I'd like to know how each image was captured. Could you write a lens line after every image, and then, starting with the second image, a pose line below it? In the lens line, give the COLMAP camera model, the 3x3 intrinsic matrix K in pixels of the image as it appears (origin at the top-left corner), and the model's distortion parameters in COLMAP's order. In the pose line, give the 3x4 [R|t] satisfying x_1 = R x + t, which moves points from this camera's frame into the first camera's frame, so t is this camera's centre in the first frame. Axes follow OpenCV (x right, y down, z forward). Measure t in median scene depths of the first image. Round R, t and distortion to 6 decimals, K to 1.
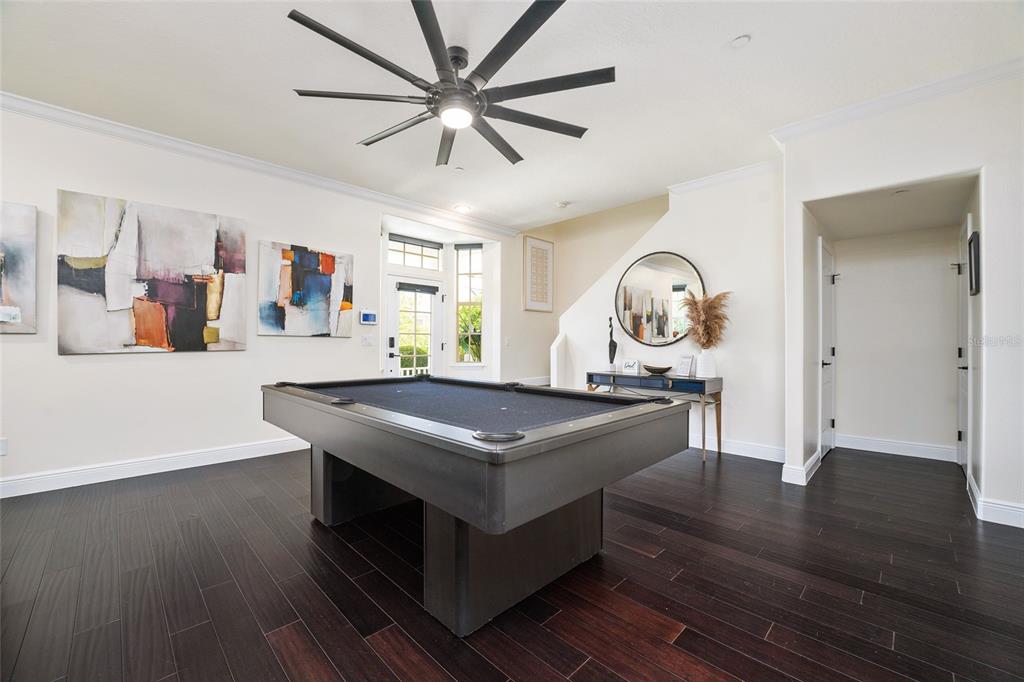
lens RADIAL K [[404.5, 0, 512.0], [0, 404.5, 341.0], [0, 0, 1]] dist [-0.009029, -0.000006]
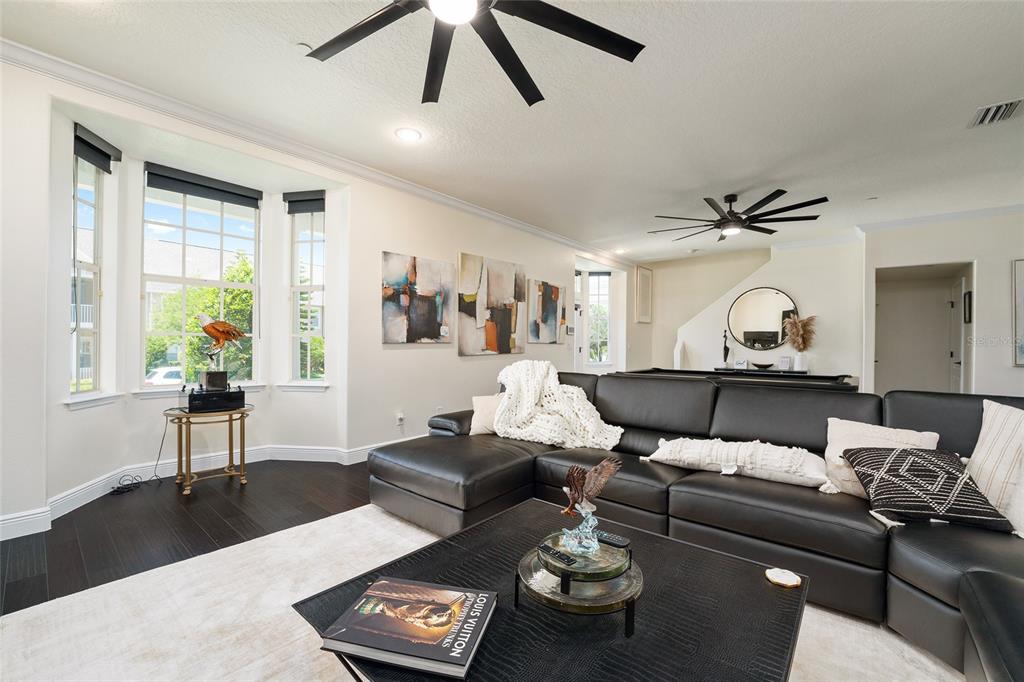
lens RADIAL K [[421.6, 0, 512.0], [0, 421.6, 341.0], [0, 0, 1]] dist [-0.001801, -0.000134]
pose [[0.994279, 0.003216, 0.106768, -0.869731], [-0.003035, 0.999994, -0.001863, -0.018394], [-0.106773, 0.001529, 0.994282, -0.546427]]
